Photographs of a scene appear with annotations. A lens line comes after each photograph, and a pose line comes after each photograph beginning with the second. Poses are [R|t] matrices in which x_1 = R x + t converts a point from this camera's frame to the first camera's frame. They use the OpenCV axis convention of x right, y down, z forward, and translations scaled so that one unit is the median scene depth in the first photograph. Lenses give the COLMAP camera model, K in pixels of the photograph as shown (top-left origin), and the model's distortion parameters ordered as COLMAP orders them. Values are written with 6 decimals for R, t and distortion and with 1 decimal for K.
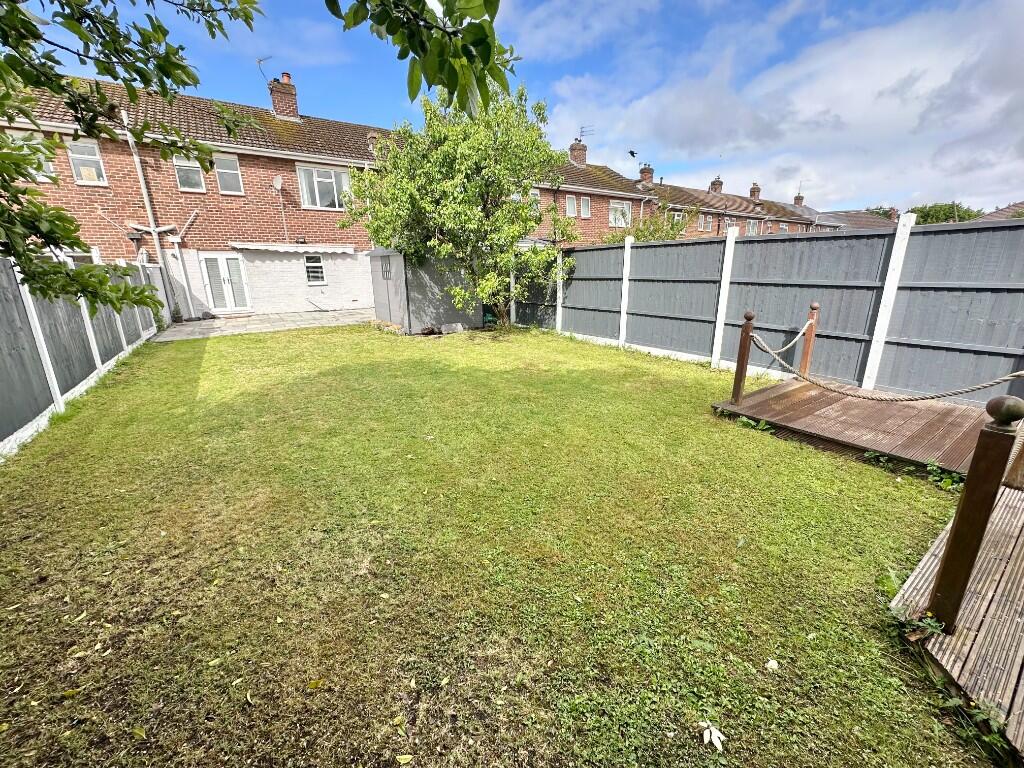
lens RADIAL K [[408.3, 0, 513.3], [0, 408.3, 383.4], [0, 0, 1]] dist [-0.003763, 0.000070]
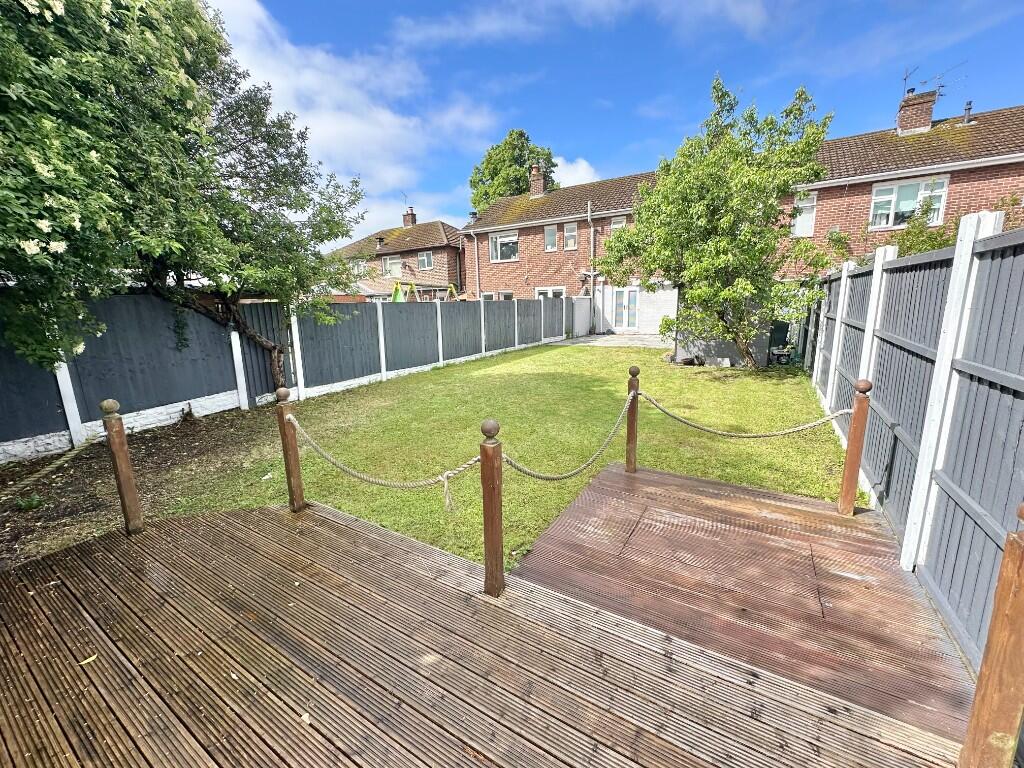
lens RADIAL K [[408.3, 0, 513.3], [0, 408.3, 383.4], [0, 0, 1]] dist [-0.003763, 0.000070]
pose [[0.411246, 0.183368, -0.892890, 0.469395], [-0.228960, 0.968932, 0.093530, -0.060109], [0.882301, 0.165972, 0.440453, 0.147125]]
